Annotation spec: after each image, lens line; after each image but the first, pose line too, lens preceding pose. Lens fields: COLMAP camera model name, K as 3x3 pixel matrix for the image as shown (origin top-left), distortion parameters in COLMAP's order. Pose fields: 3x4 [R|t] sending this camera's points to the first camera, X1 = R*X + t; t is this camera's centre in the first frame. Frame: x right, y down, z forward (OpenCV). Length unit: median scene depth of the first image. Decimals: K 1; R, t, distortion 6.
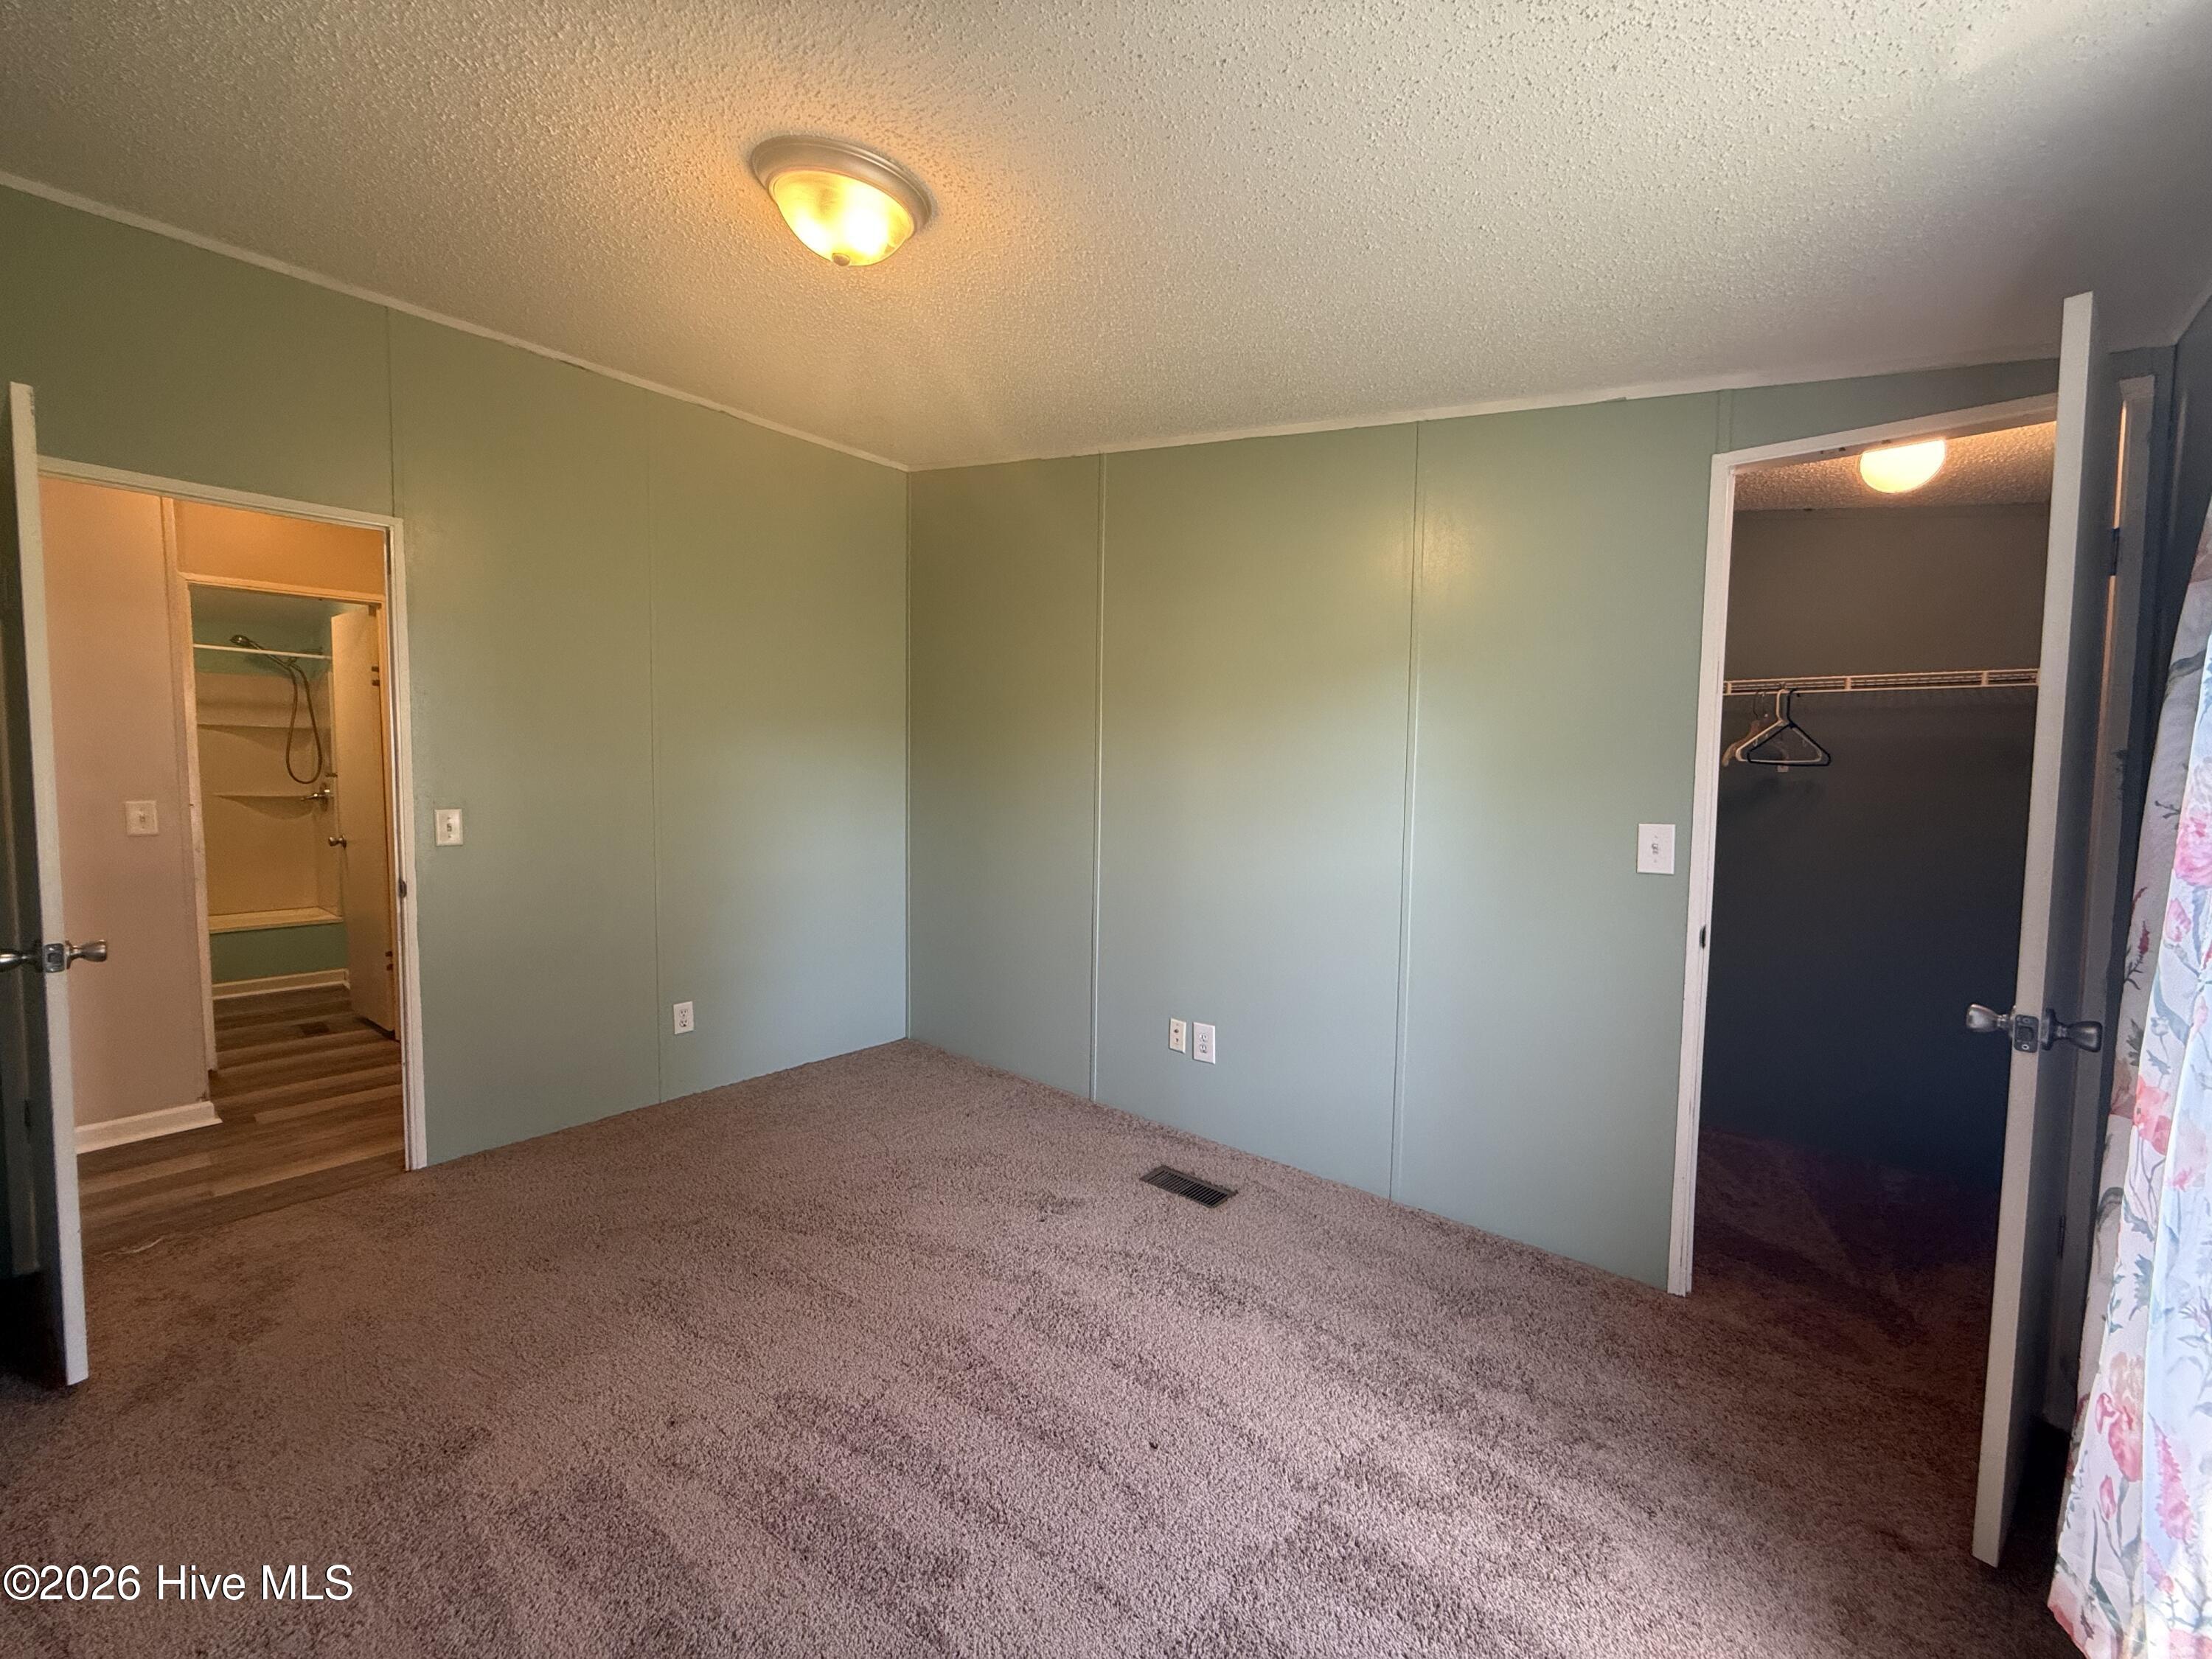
lens RADIAL K [[880.8, 0, 1086.9], [0, 880.8, 833.1], [0, 0, 1]] dist [-0.001670, 0.000758]
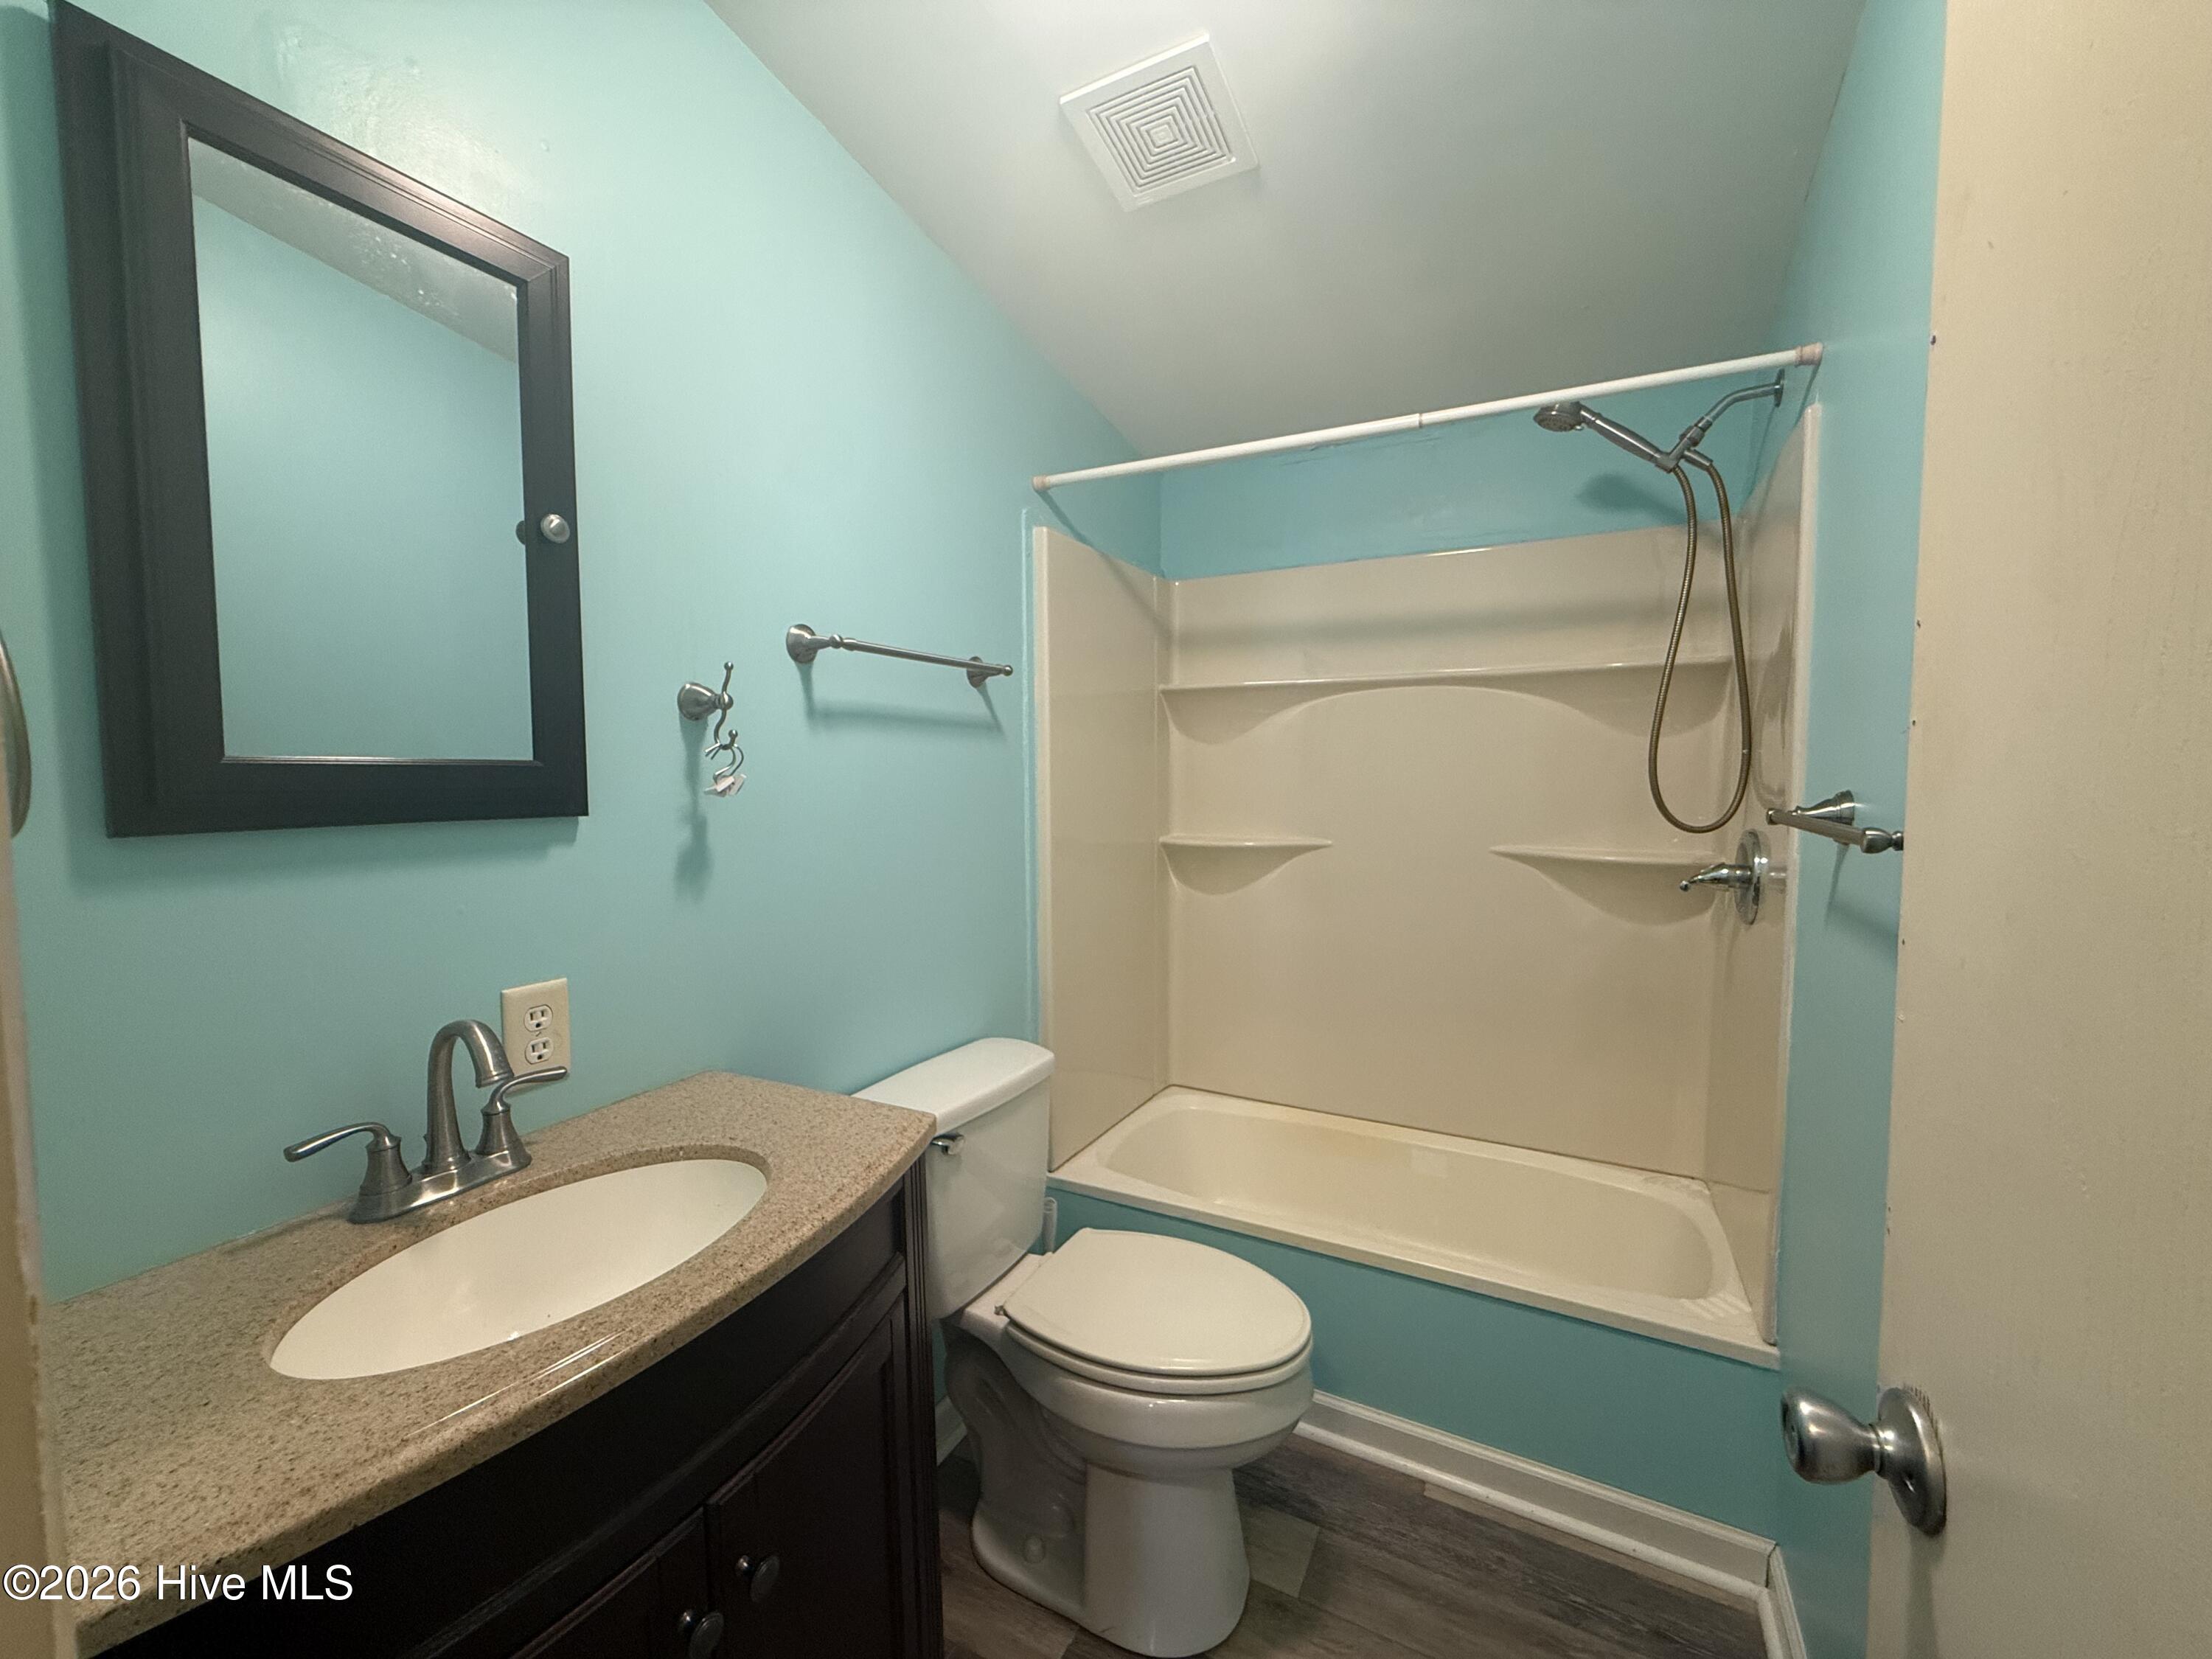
lens RADIAL K [[880.8, 0, 1094.3], [0, 880.8, 833.1], [0, 0, 1]] dist [-0.001670, 0.000758]
pose [[0.222517, 0.039432, -0.974131, -0.618834], [-0.060463, 0.997817, 0.026579, -0.051859], [0.973052, 0.052984, 0.224415, 0.707464]]
